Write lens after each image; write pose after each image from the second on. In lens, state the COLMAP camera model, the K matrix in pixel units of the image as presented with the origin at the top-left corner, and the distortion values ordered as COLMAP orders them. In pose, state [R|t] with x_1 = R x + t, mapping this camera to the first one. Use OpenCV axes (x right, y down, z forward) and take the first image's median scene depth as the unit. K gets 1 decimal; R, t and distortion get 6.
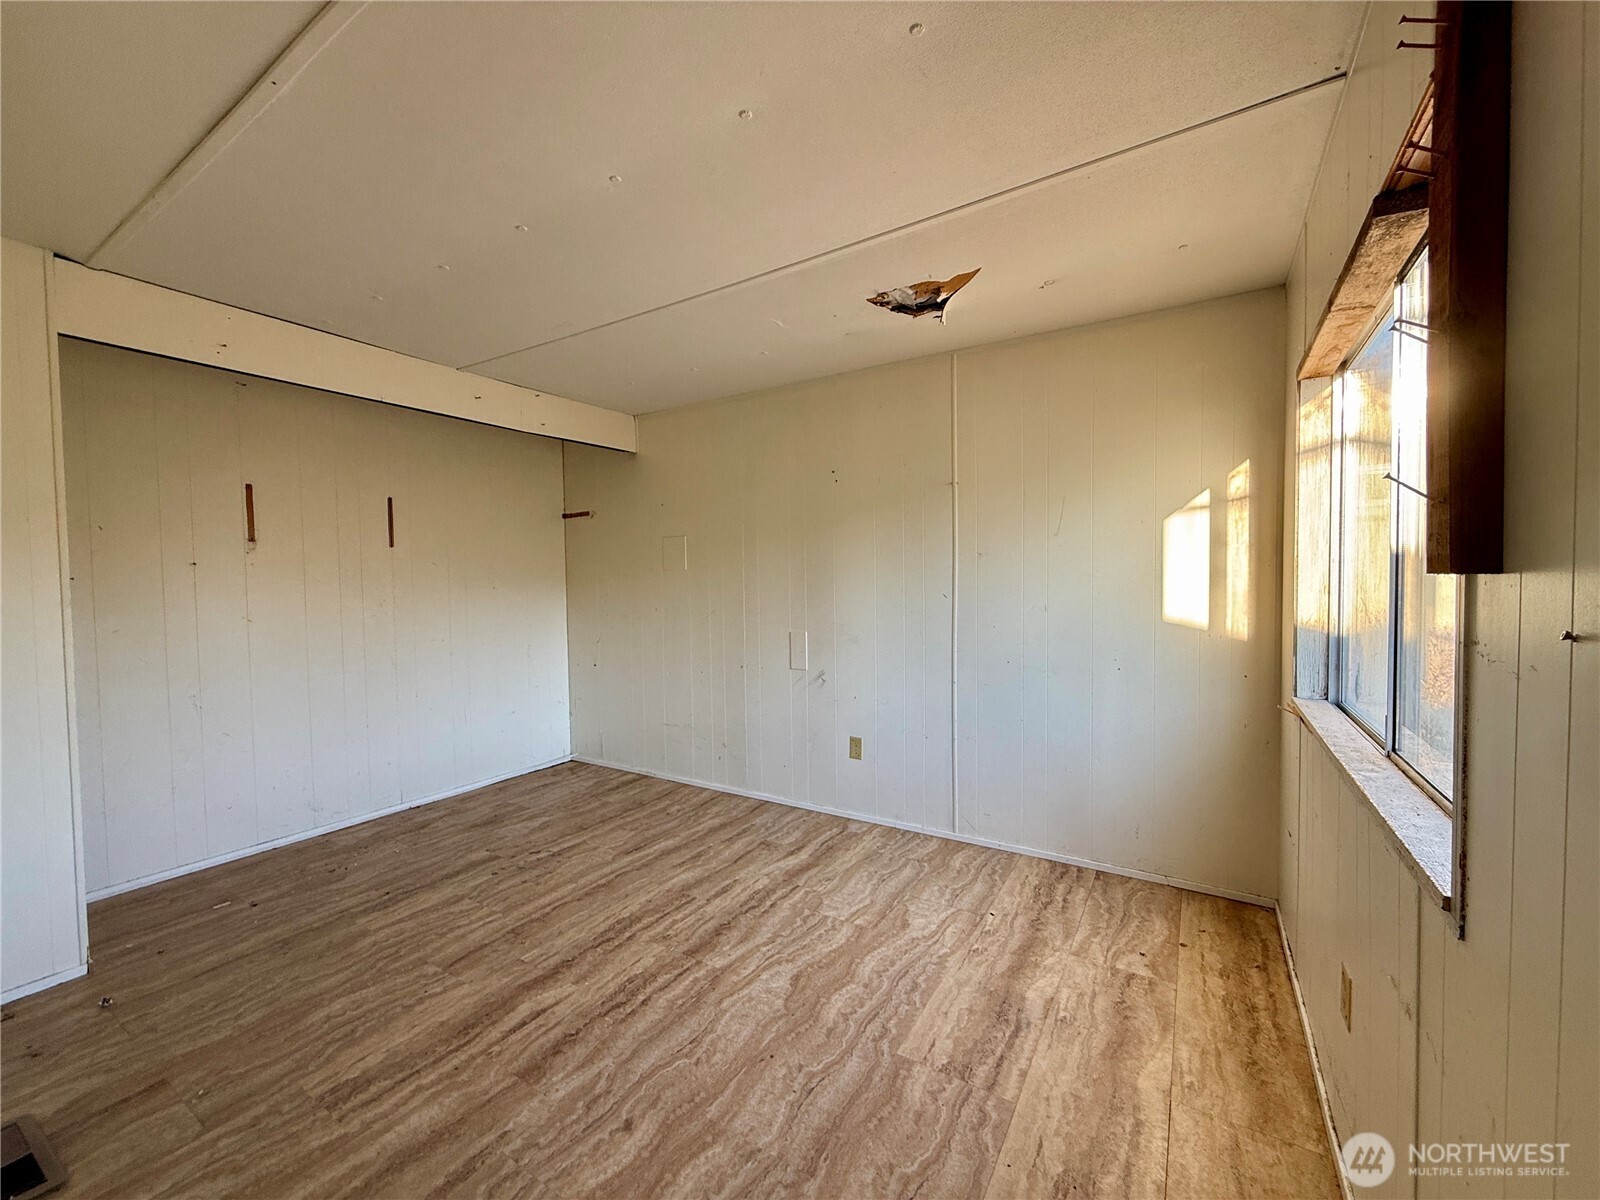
lens RADIAL K [[640.7, 0, 797.6], [0, 640.7, 600.4], [0, 0, 1]] dist [0.000659, 0.000340]
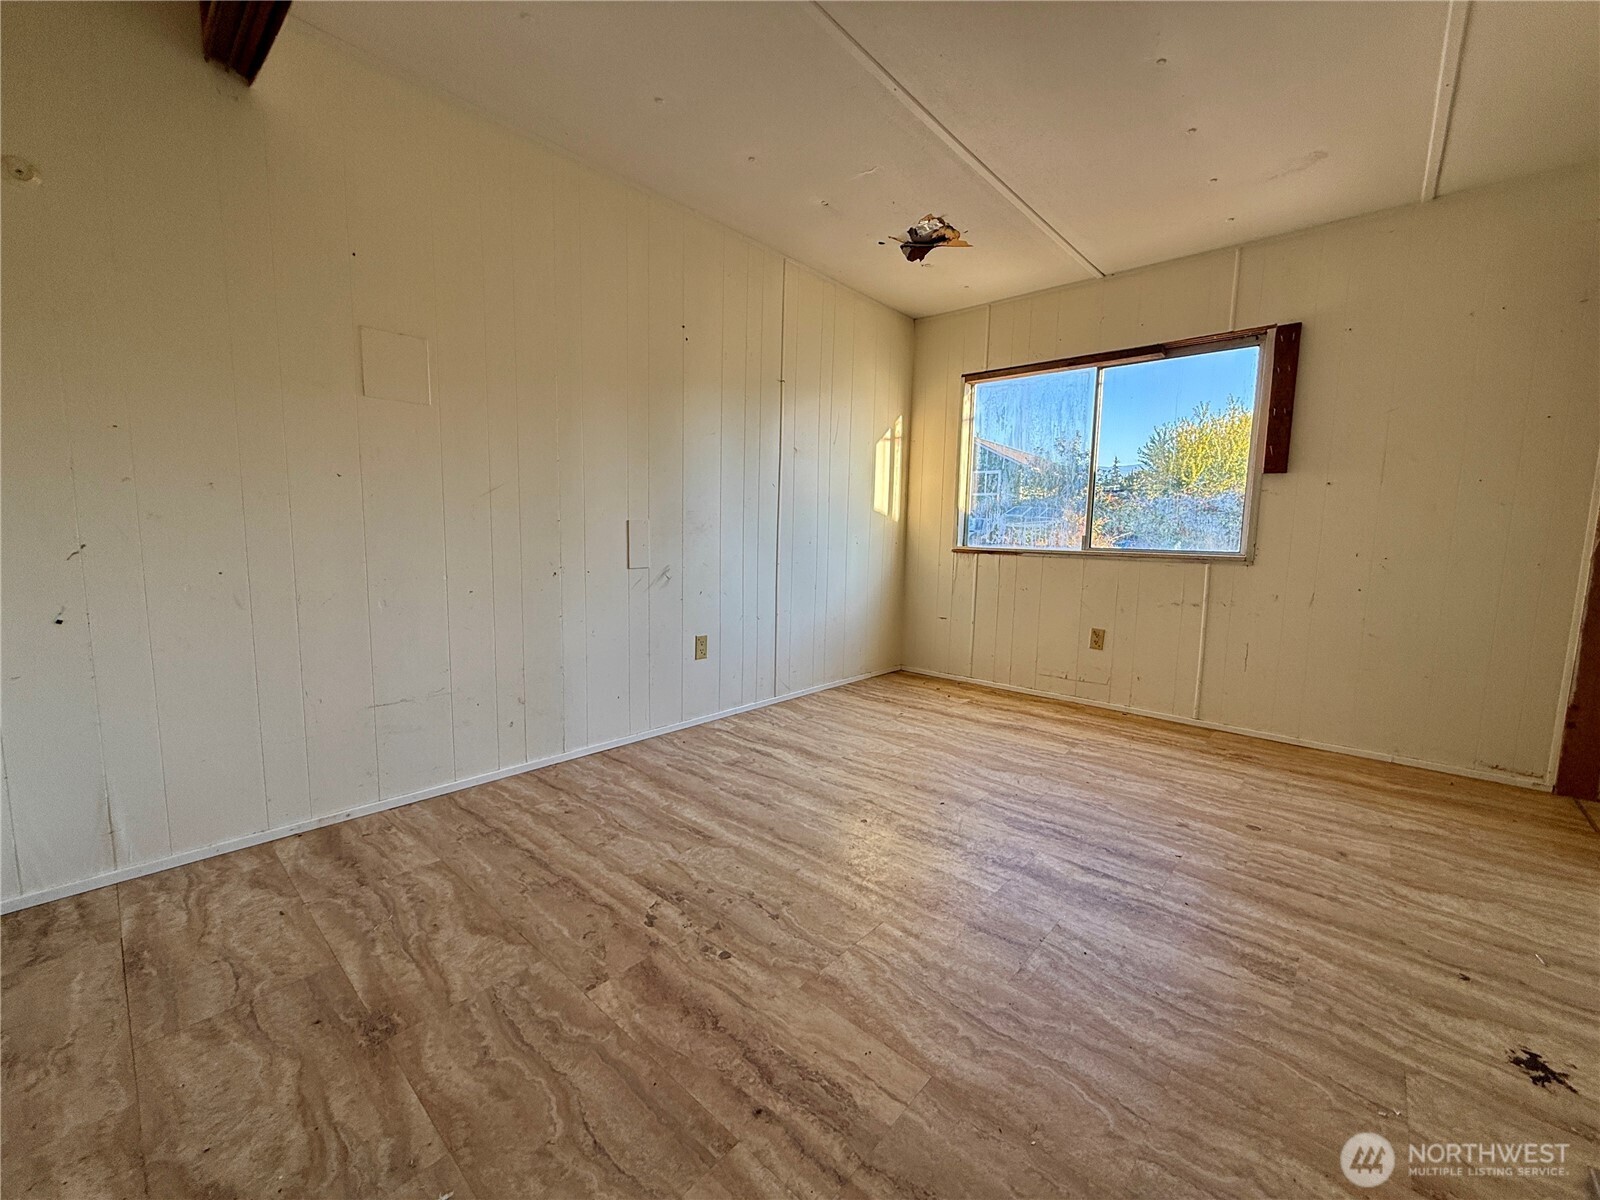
lens RADIAL K [[640.7, 0, 797.6], [0, 640.7, 600.4], [0, 0, 1]] dist [0.000659, 0.000340]
pose [[0.169957, -0.097104, 0.980656, -1.067977], [0.007456, 0.995232, 0.097256, 0.103535], [-0.985423, -0.009217, 0.169870, 0.972231]]
